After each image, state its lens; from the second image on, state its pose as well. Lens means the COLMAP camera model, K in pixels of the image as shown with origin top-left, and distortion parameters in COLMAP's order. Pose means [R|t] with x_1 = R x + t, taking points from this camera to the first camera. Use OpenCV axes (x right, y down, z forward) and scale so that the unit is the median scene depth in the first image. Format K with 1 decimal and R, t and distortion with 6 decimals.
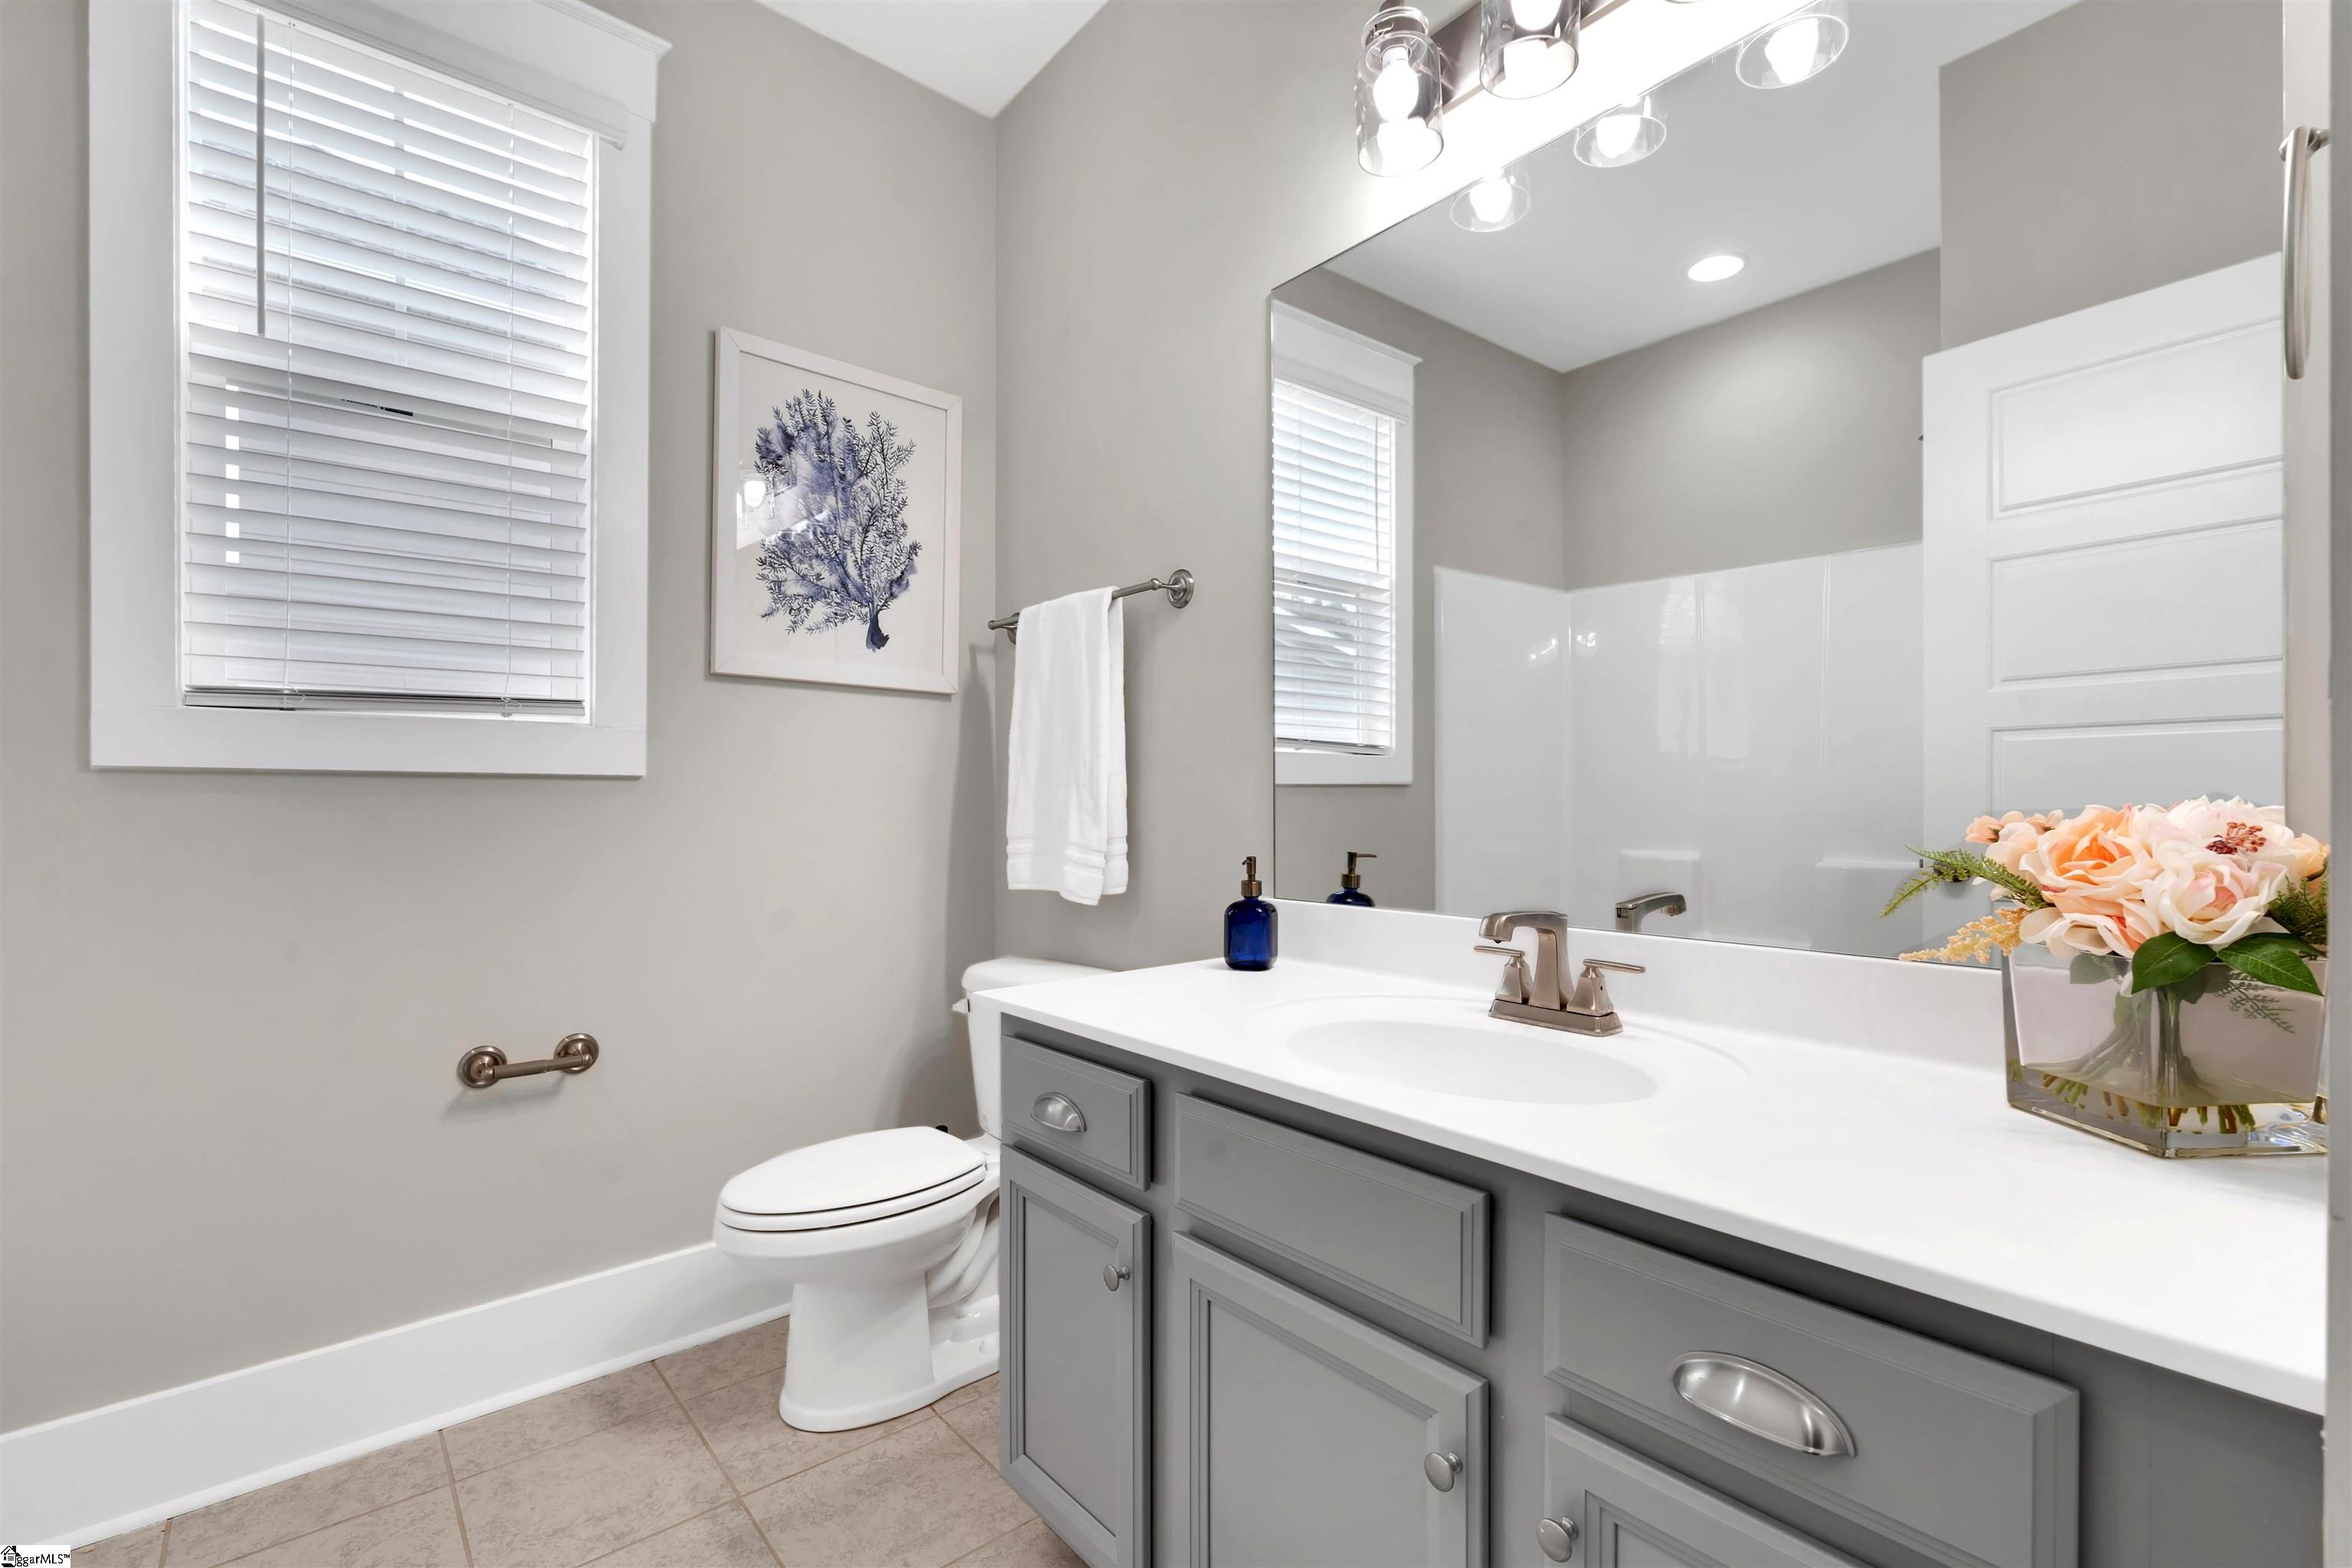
lens RADIAL K [[1026.3, 0, 1173.6], [0, 1026.3, 790.7], [0, 0, 1]] dist [0.000151, 0.000033]
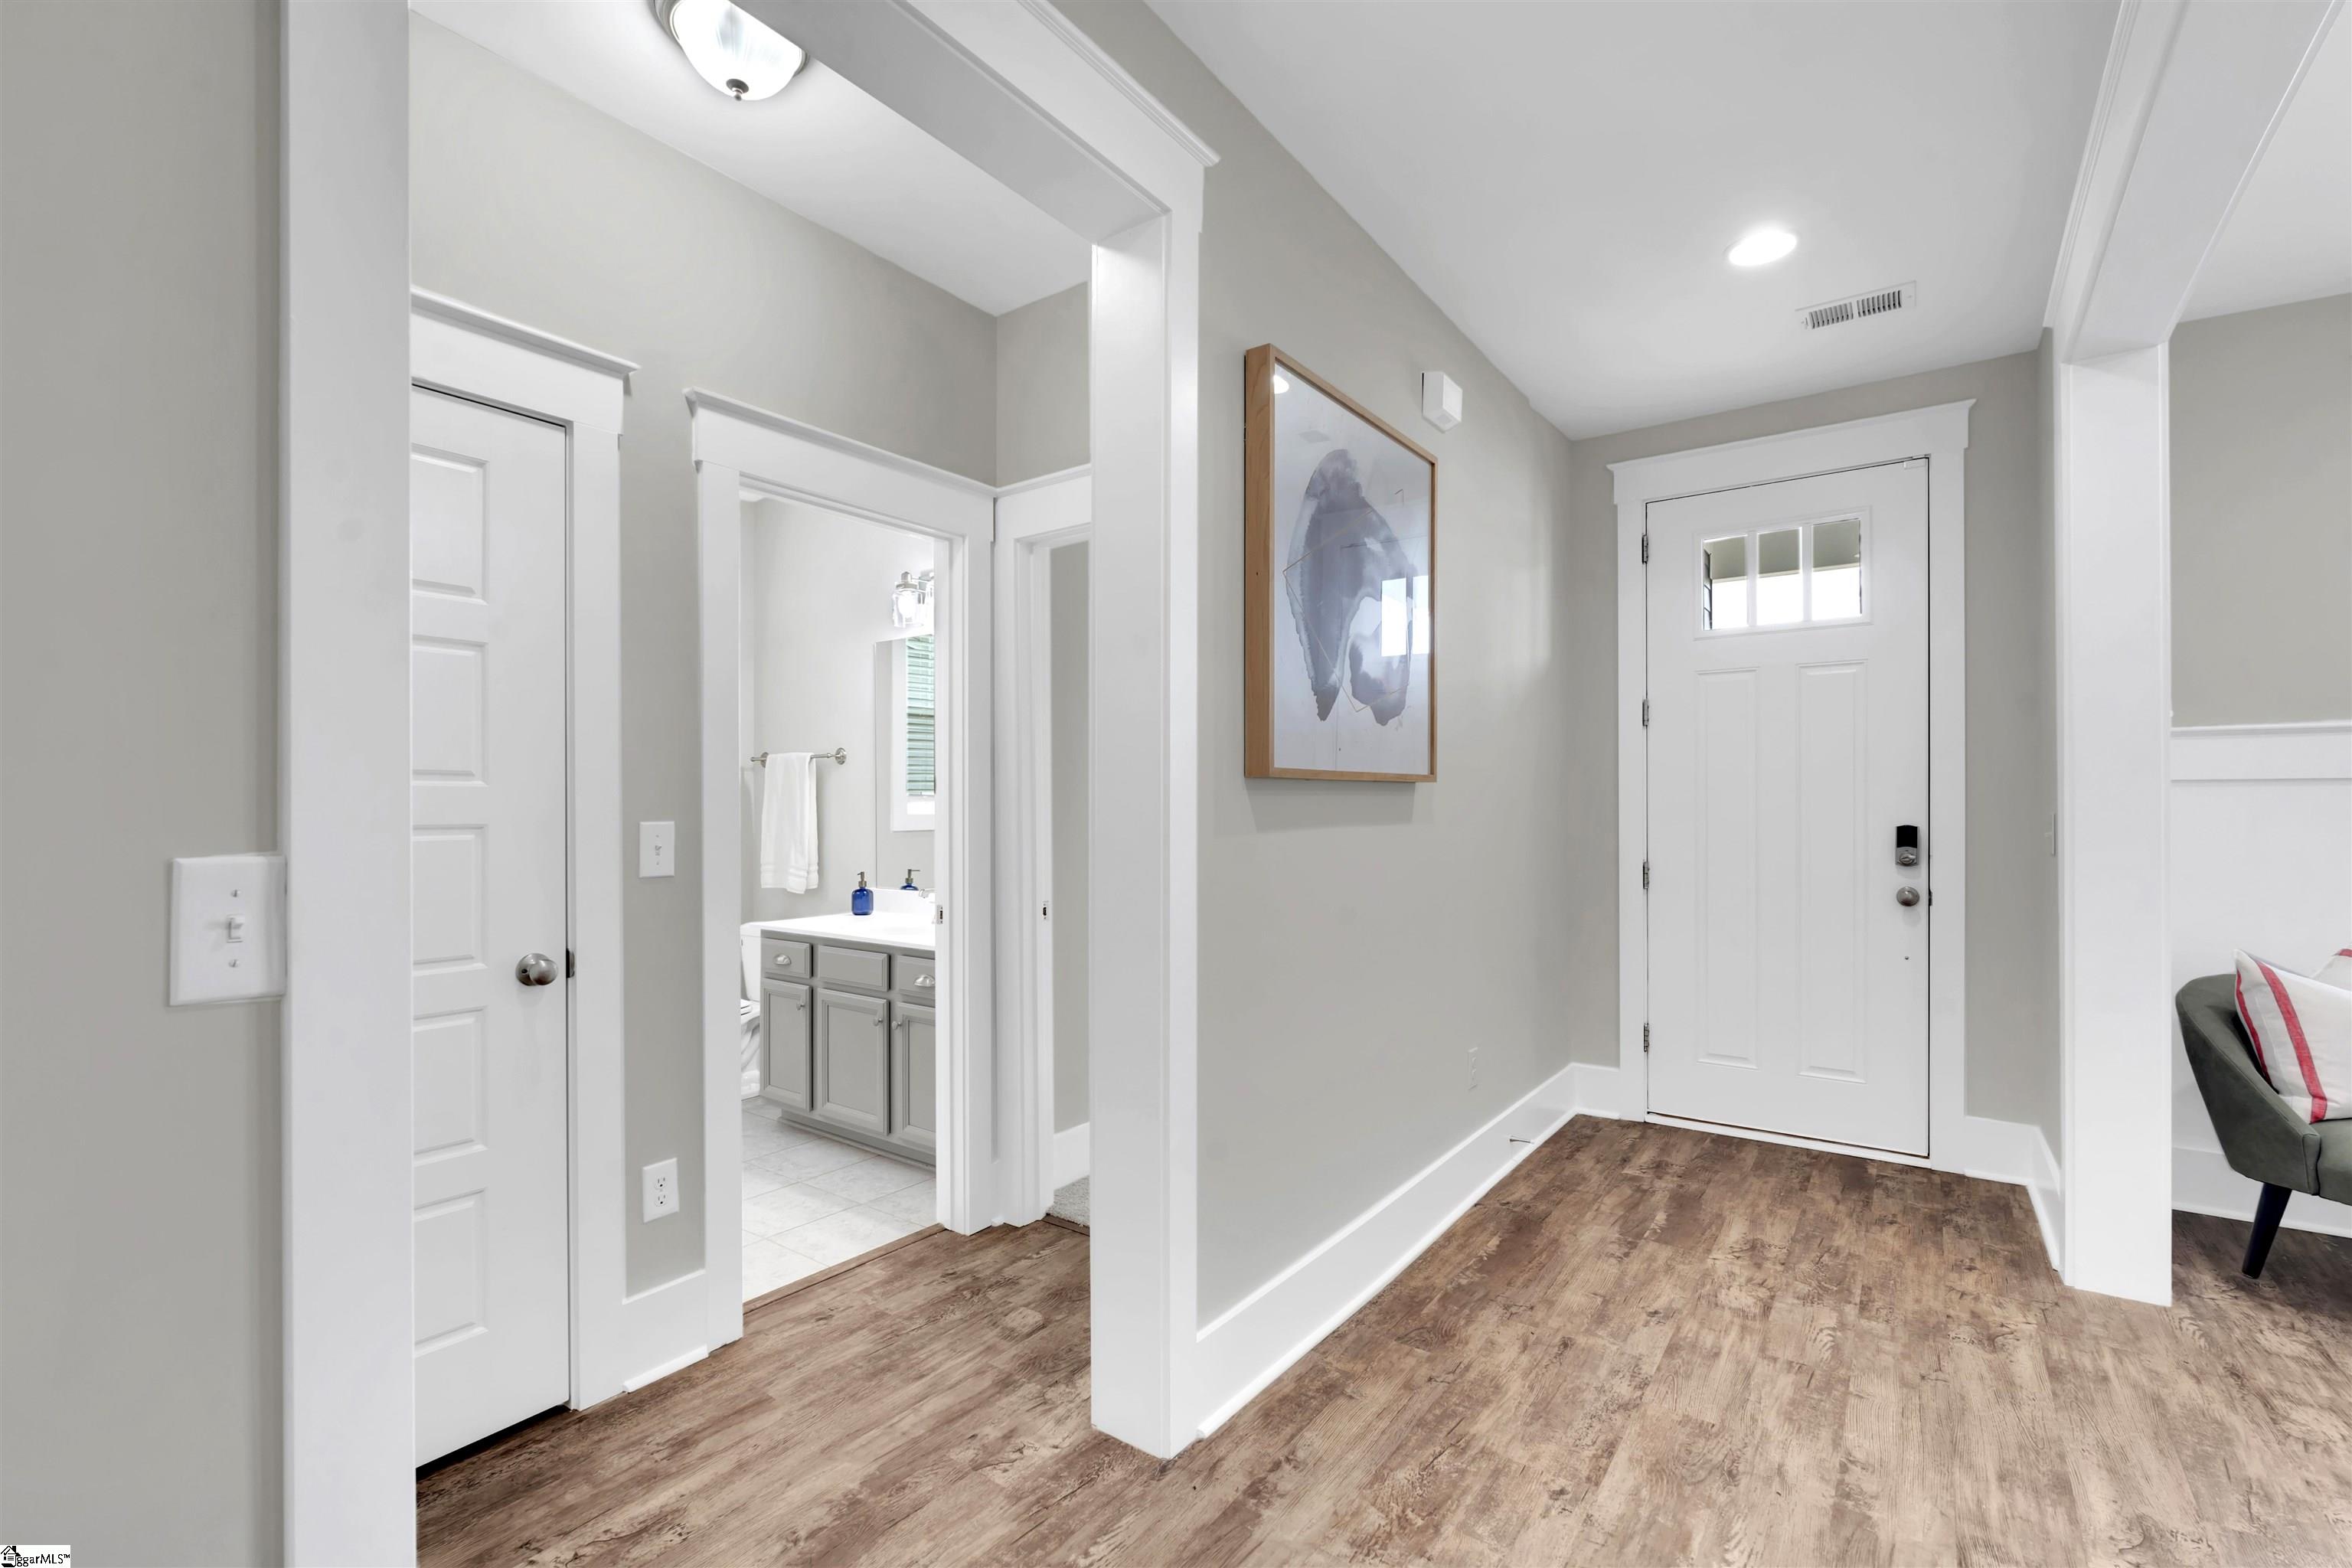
lens RADIAL K [[1026.3, 0, 1179.4], [0, 1026.3, 797.8], [0, 0, 1]] dist [0.000151, 0.000033]
pose [[0.972186, 0.001529, 0.234206, 0.226923], [-0.002399, 0.999991, 0.003432, -0.123378], [-0.234199, -0.003899, 0.972181, -1.575364]]
